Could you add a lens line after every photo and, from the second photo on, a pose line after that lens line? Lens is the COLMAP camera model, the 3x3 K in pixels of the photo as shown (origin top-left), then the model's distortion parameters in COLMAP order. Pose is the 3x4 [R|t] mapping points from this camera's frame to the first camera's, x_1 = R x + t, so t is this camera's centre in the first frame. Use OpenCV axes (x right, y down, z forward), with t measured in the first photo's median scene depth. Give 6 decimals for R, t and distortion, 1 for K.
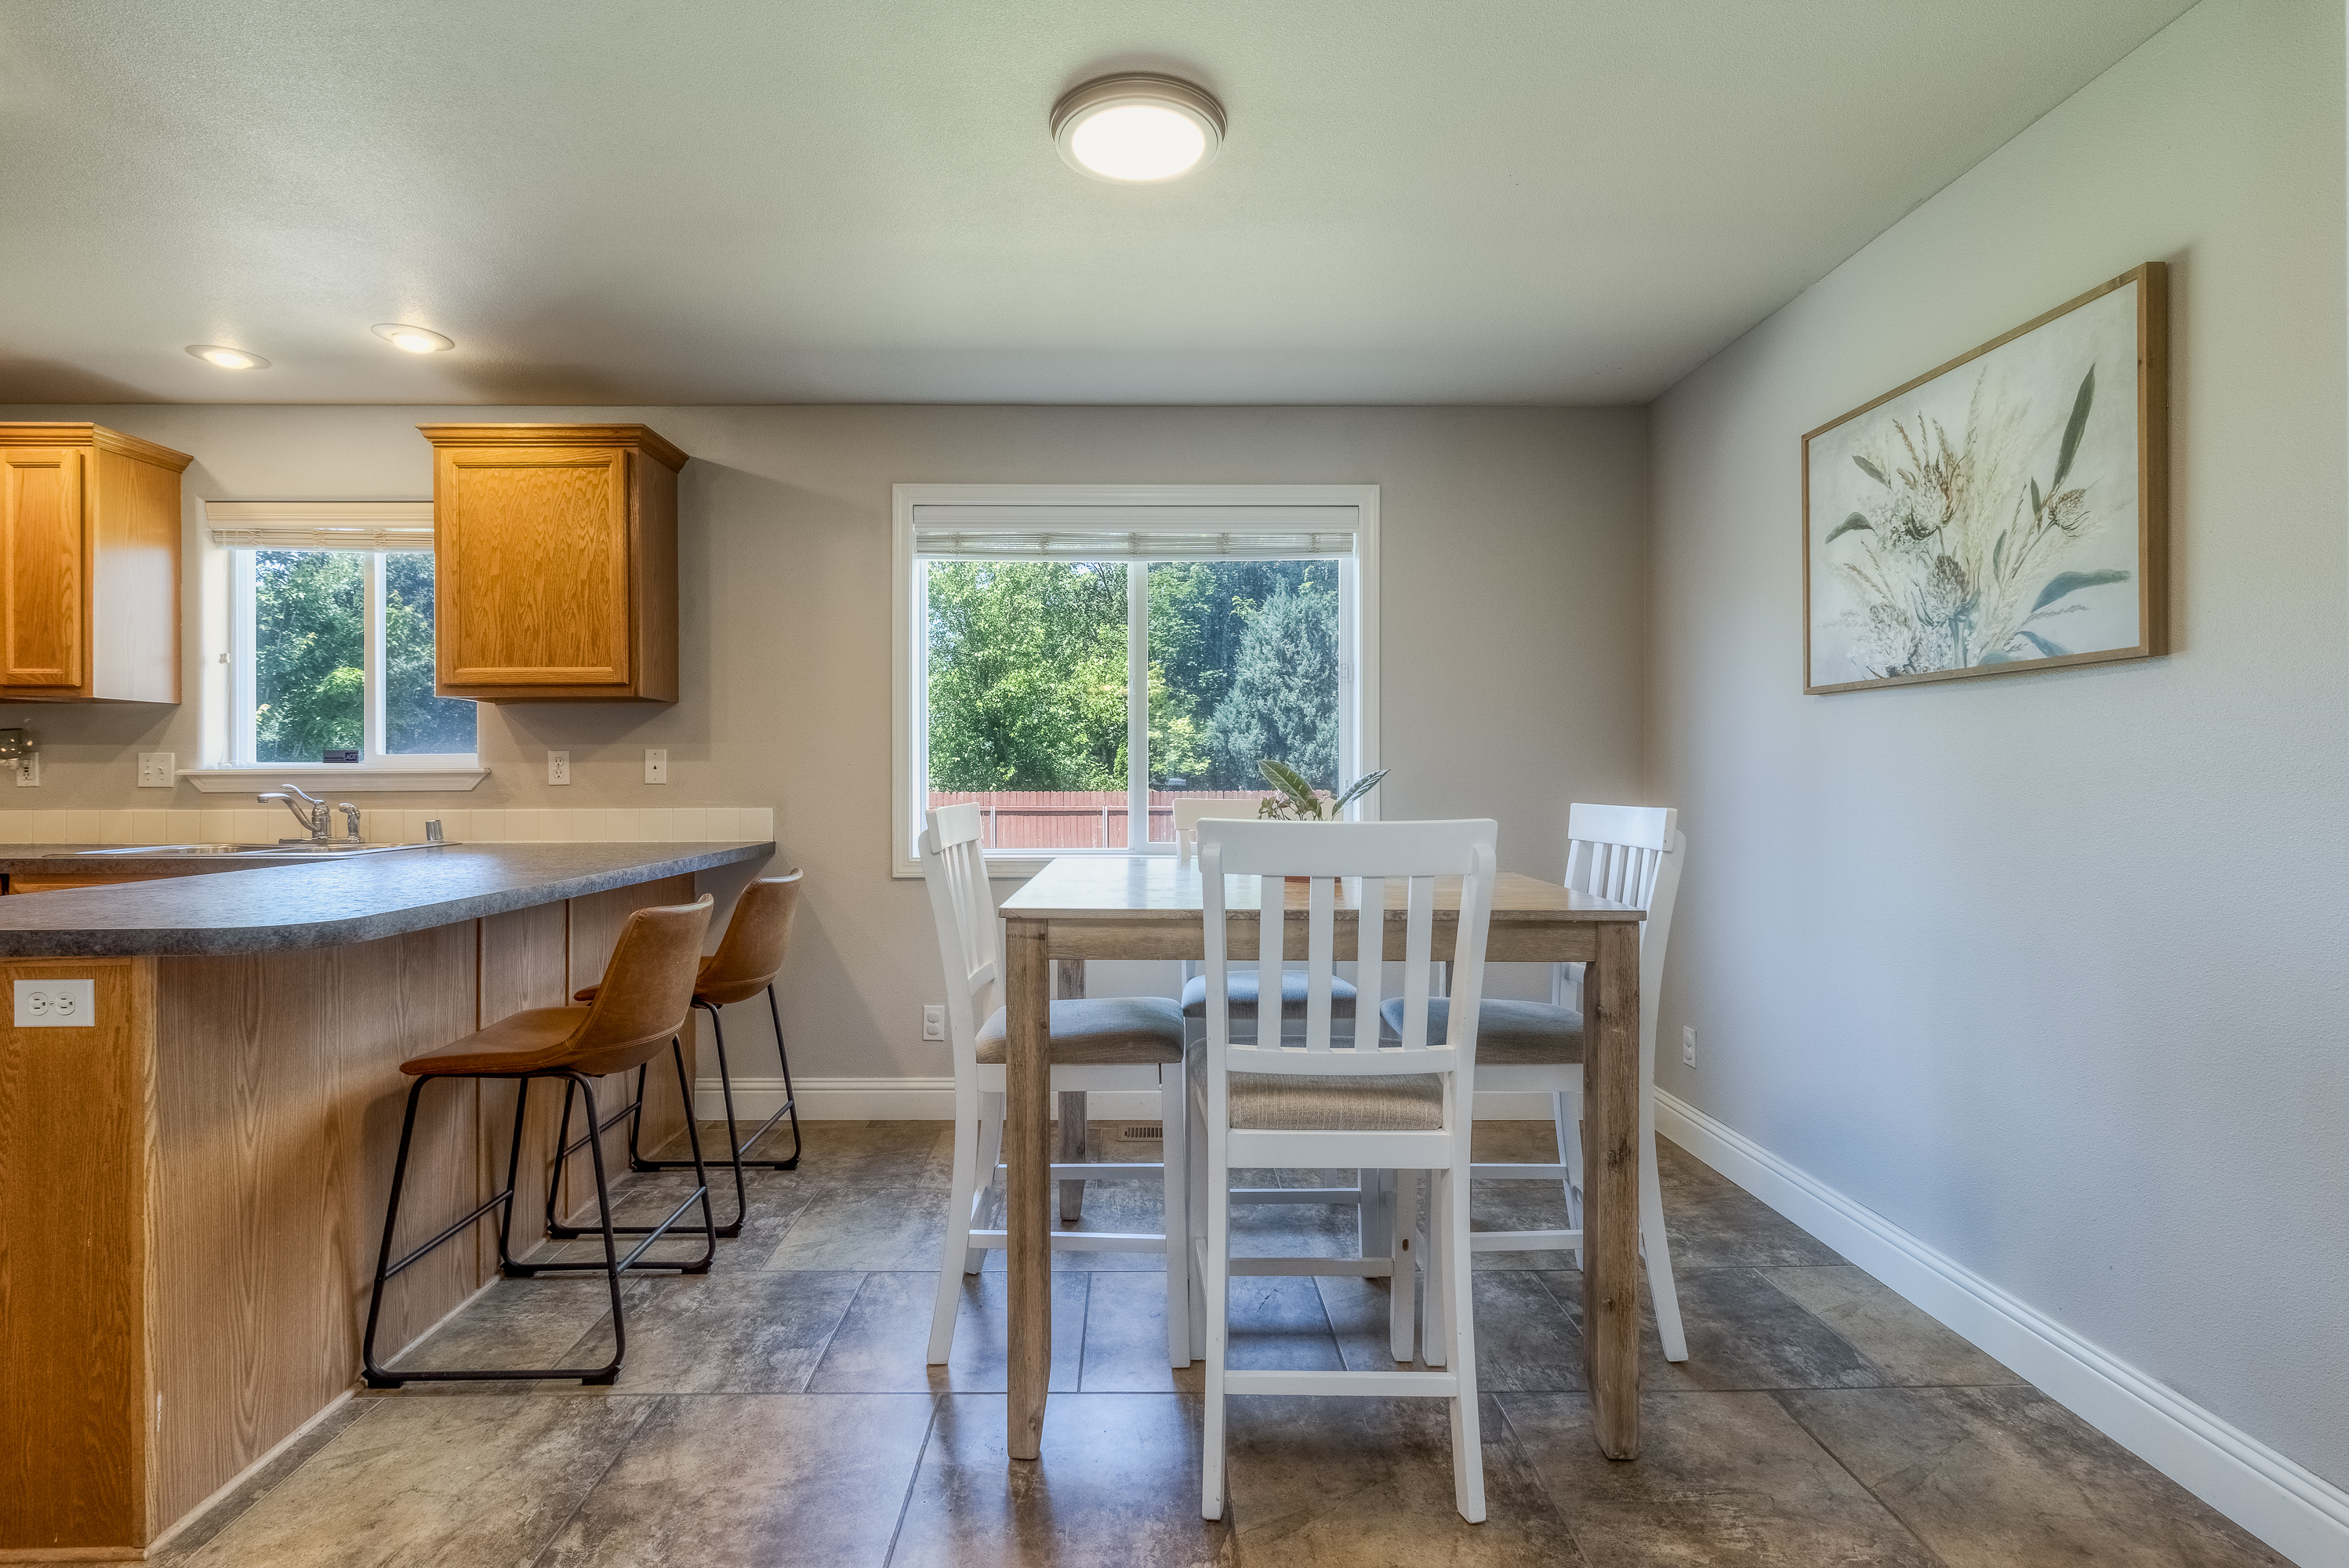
lens RADIAL K [[1120.3, 0, 1172.1], [0, 1120.3, 785.2], [0, 0, 1]] dist [-0.002569, -0.000175]
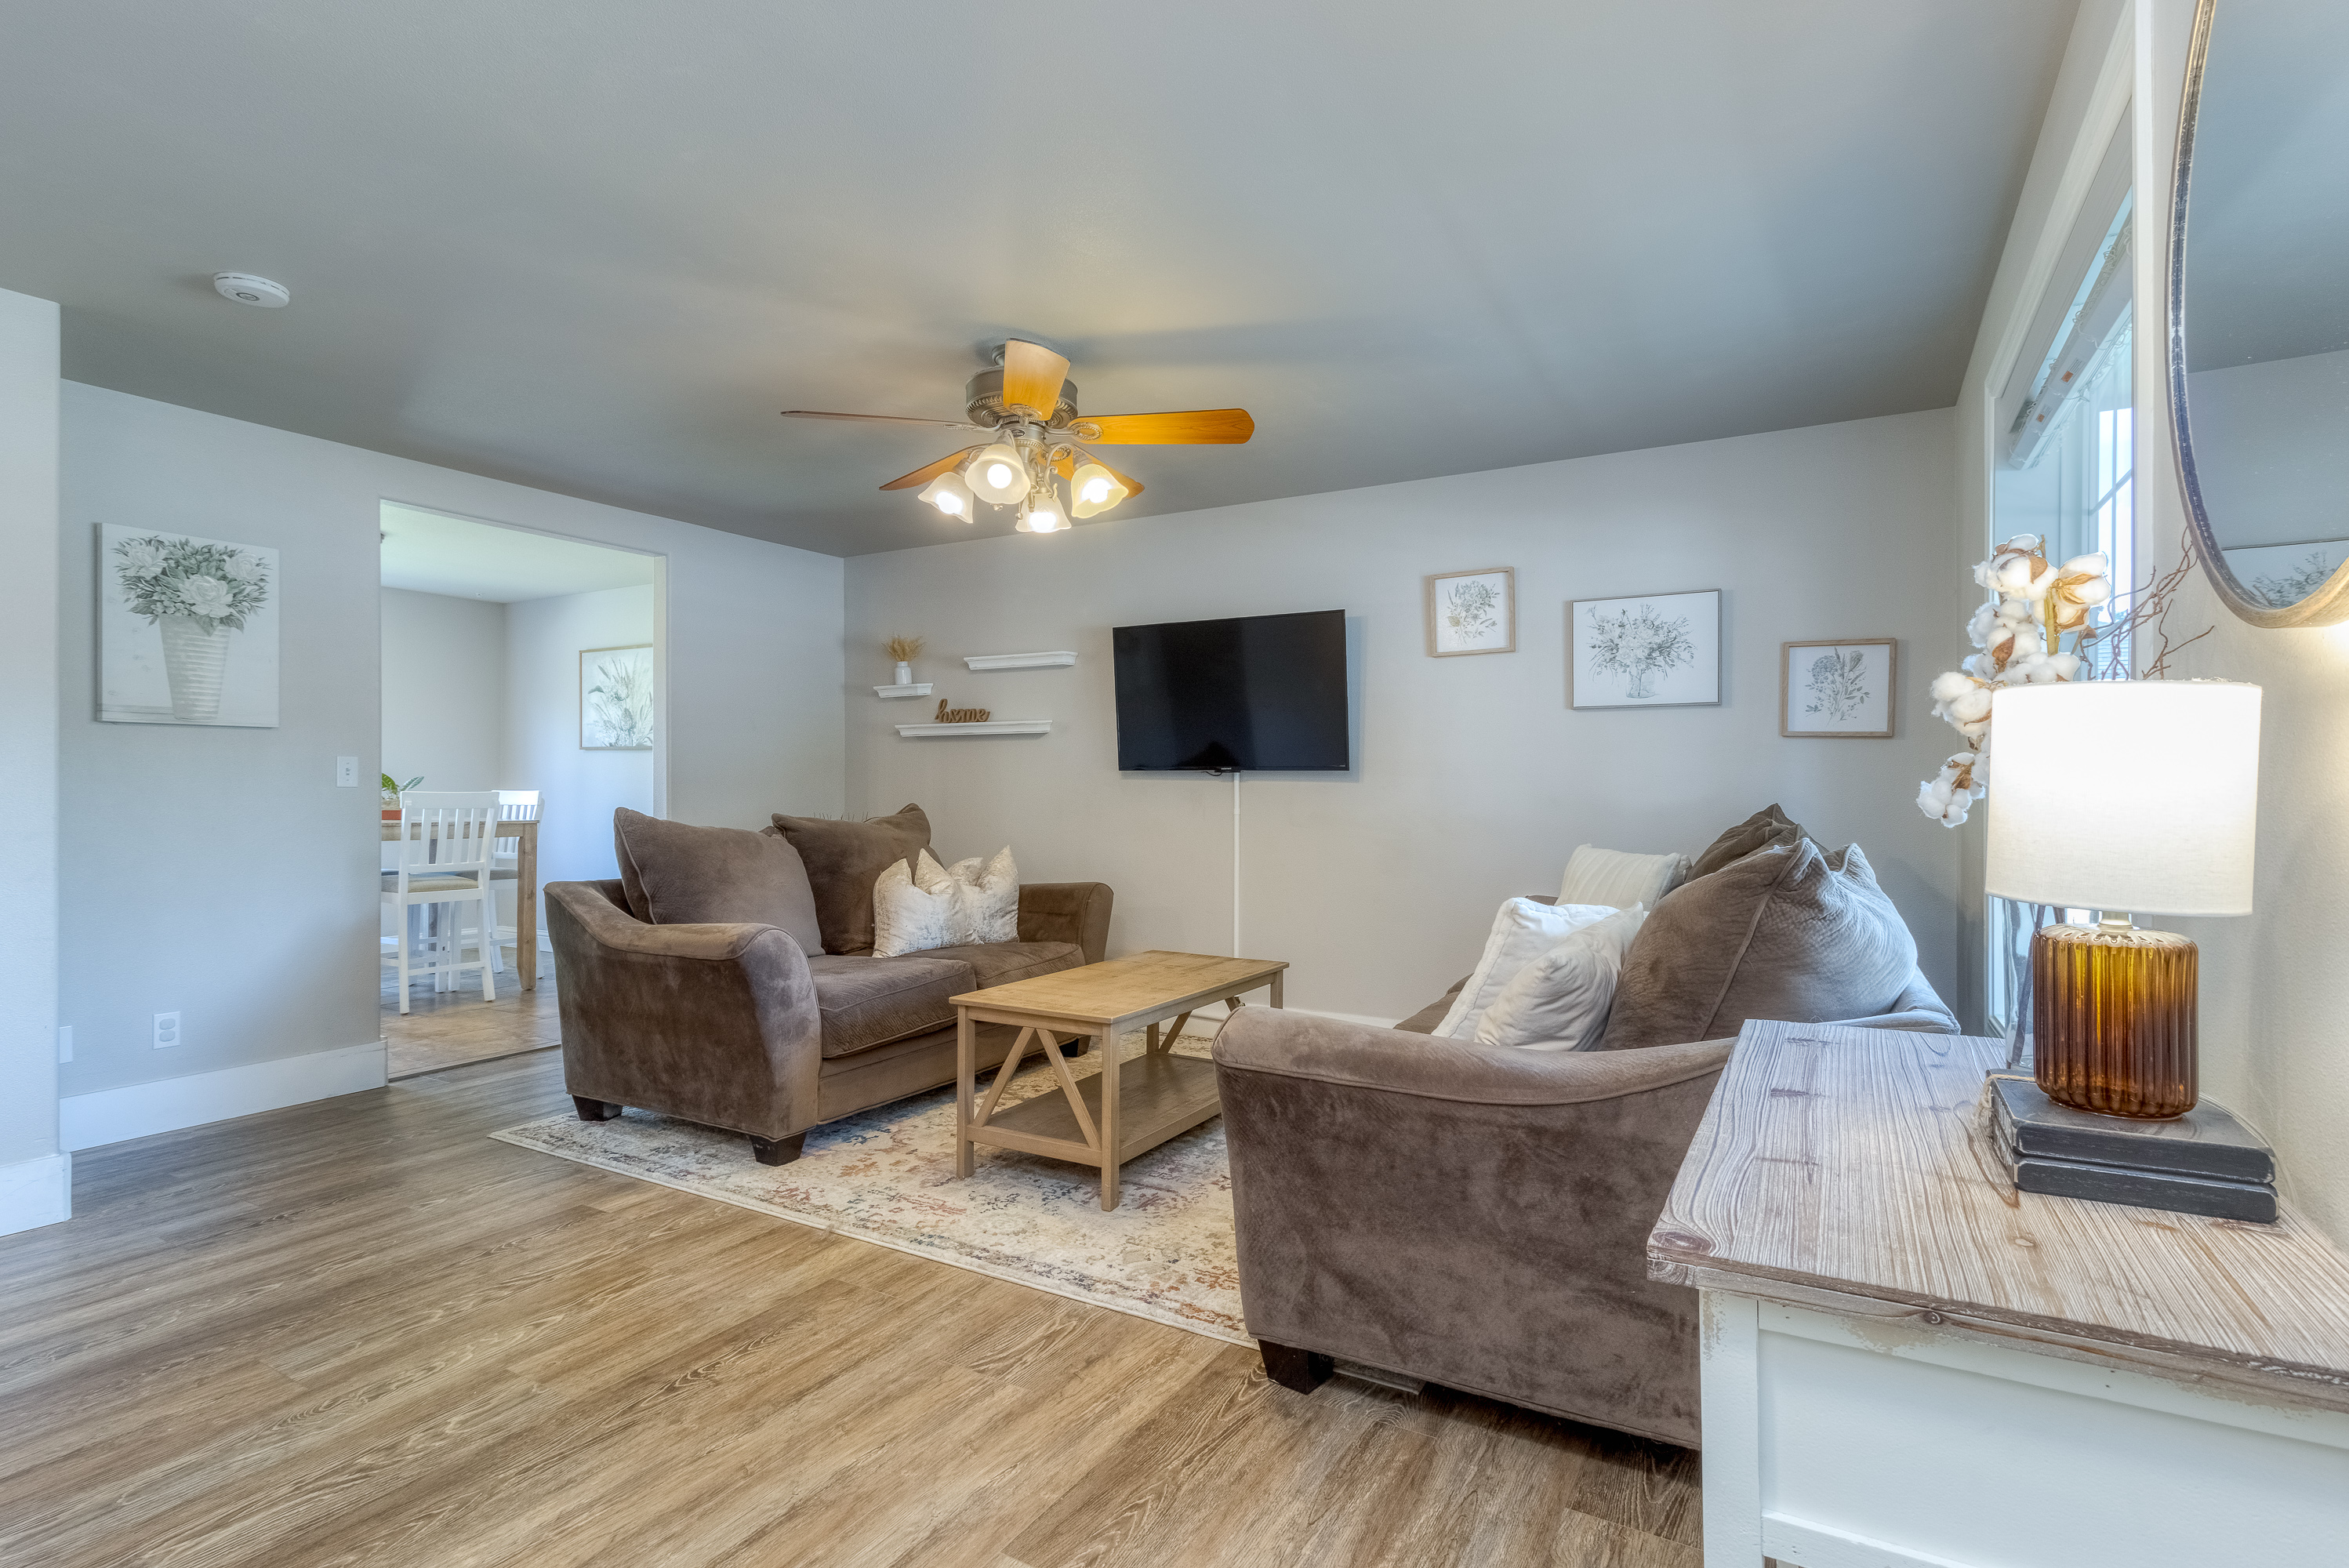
lens RADIAL K [[1120.3, 0, 1178.4], [0, 1120.3, 777.1], [0, 0, 1]] dist [-0.002569, -0.000175]
pose [[0.509743, 0.005968, 0.860306, -1.146961], [-0.007887, 0.999966, -0.002263, -0.021144], [-0.860291, -0.005632, 0.509773, -1.818118]]
